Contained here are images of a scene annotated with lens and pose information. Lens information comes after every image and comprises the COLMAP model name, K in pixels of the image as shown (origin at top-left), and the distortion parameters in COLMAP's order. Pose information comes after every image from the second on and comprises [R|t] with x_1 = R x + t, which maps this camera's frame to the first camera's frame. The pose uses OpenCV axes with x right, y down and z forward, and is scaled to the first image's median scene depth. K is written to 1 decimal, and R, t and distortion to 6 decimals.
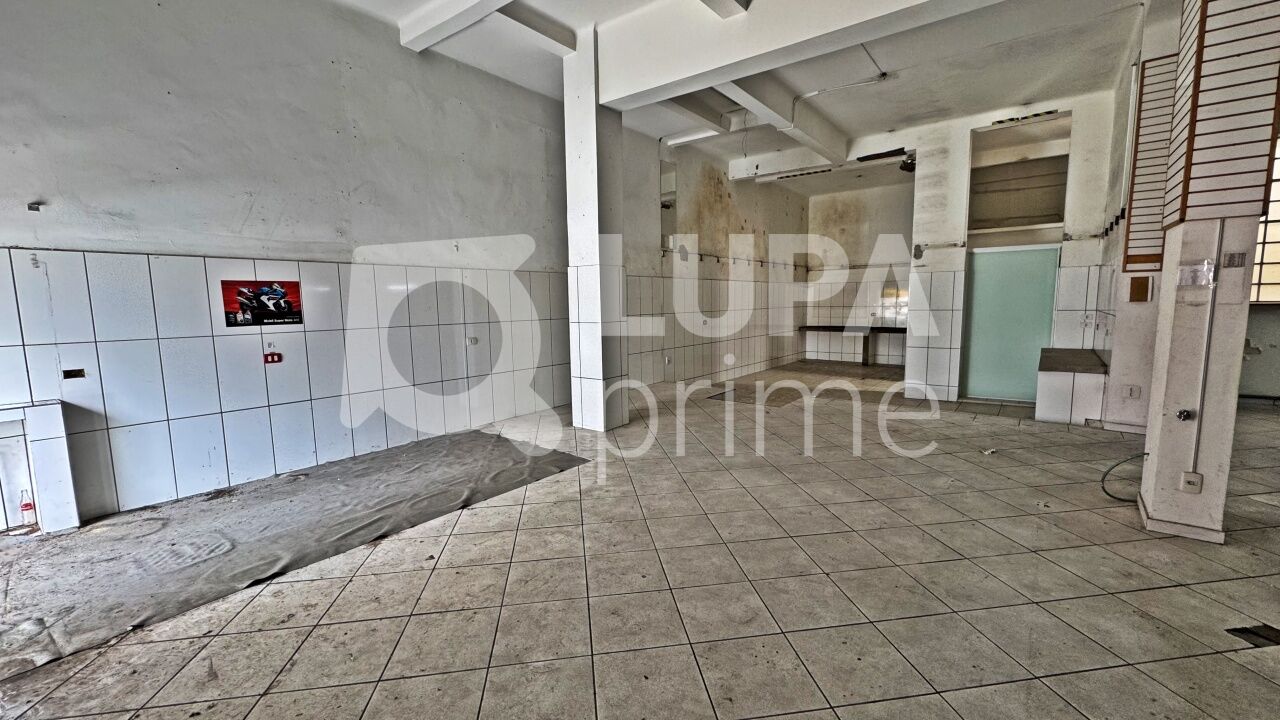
lens RADIAL K [[509.7, 0, 642.5], [0, 509.7, 359.4], [0, 0, 1]] dist [-0.000904, 0.000543]
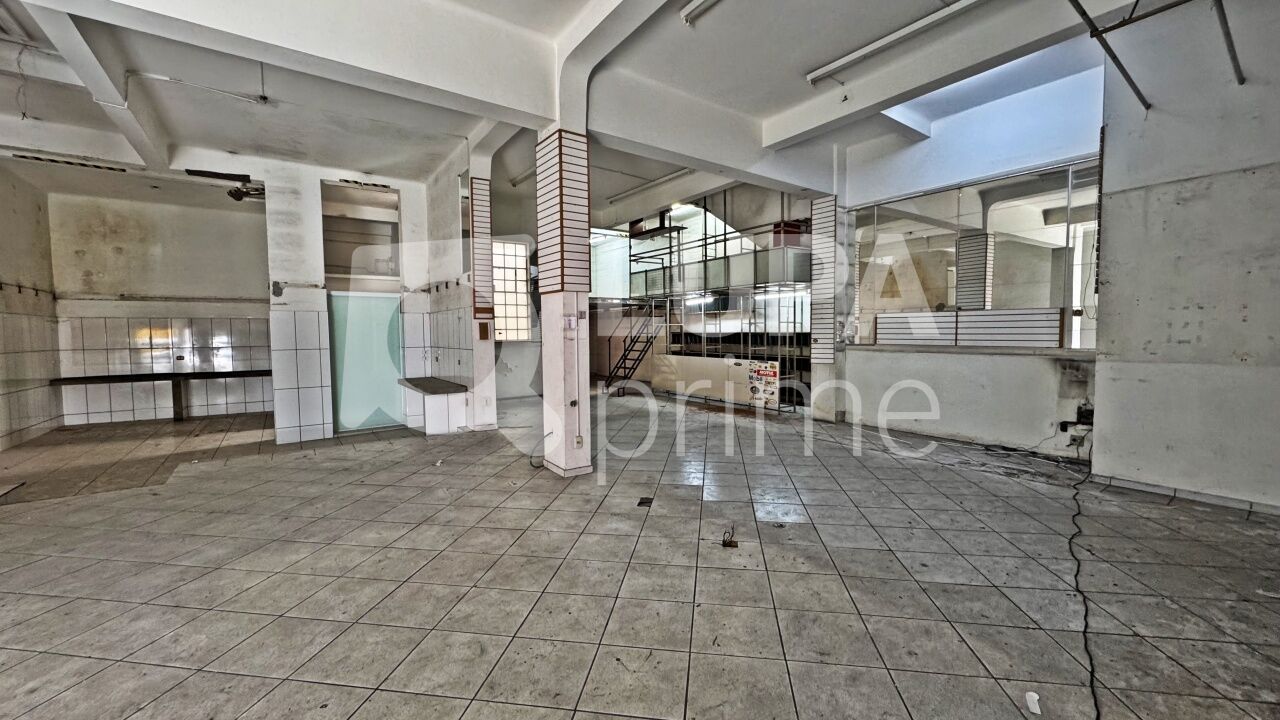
lens RADIAL K [[509.7, 0, 636.5], [0, 509.7, 359.4], [0, 0, 1]] dist [-0.000904, 0.000543]
pose [[0.294873, -0.036701, 0.954831, -0.186000], [0.114822, 0.993382, 0.002723, -0.006767], [-0.948613, 0.108832, 0.297136, 0.102451]]
